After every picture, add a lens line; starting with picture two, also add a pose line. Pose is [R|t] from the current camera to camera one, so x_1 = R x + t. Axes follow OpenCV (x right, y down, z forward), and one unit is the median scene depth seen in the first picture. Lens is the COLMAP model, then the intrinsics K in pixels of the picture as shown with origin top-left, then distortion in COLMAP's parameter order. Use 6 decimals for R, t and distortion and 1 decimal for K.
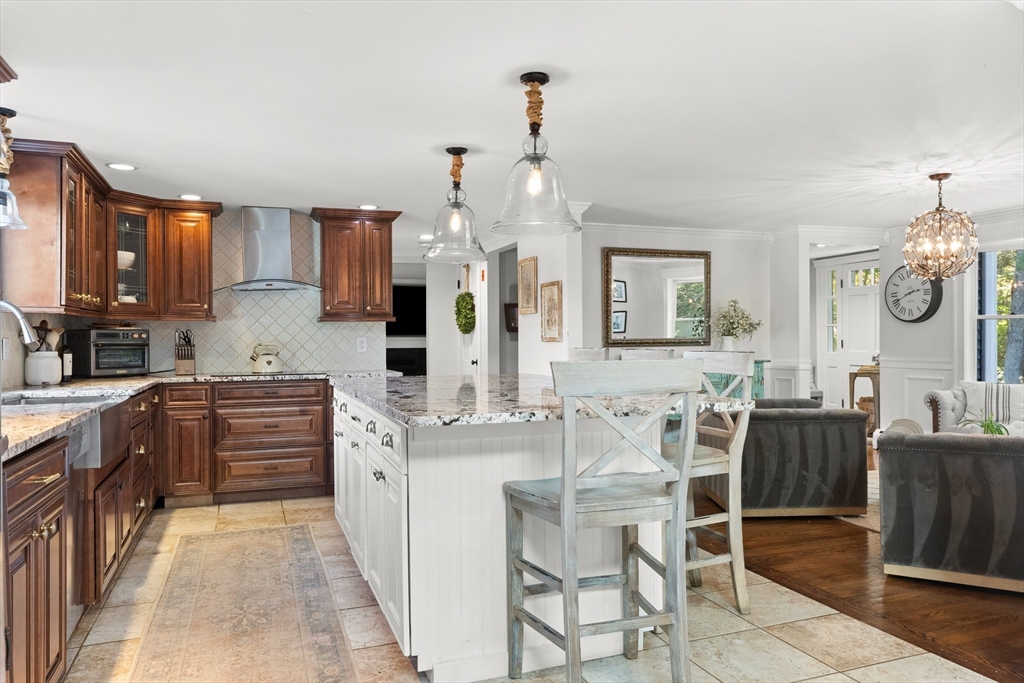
lens RADIAL K [[732.3, 0, 512.0], [0, 732.3, 341.5], [0, 0, 1]] dist [0.003735, 0.003610]
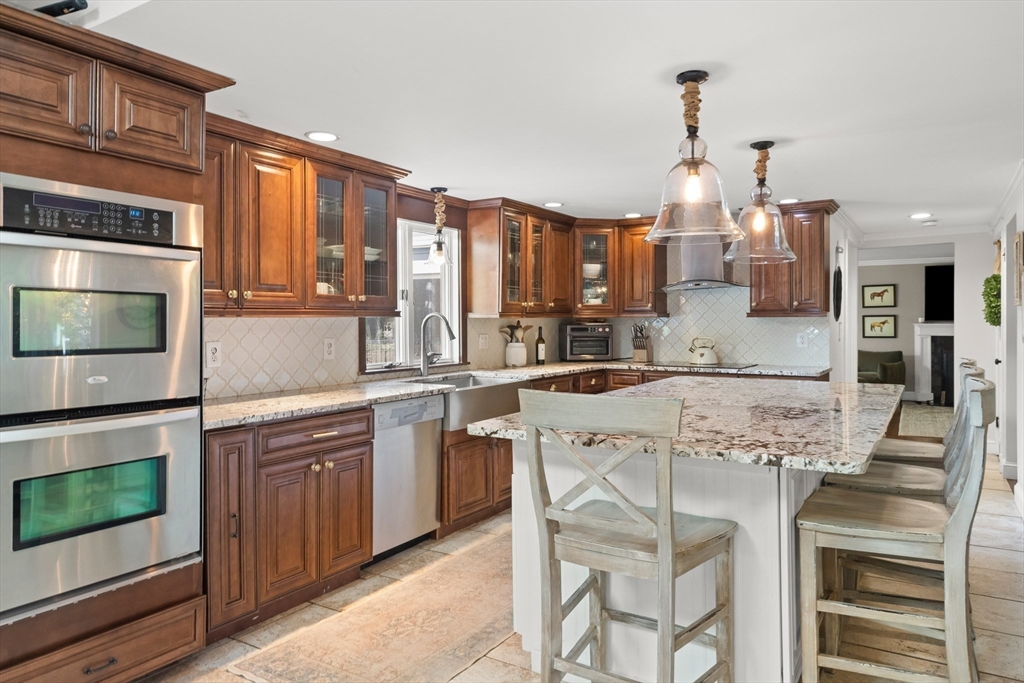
lens RADIAL K [[680.3, 0, 511.3], [0, 680.3, 319.0], [0, 0, 1]] dist [-0.000314, -0.000891]
pose [[0.606326, 0.003922, -0.795207, 0.424589], [-0.001244, 0.999991, 0.003983, -0.039747], [0.795215, -0.001426, 0.606325, 0.211119]]
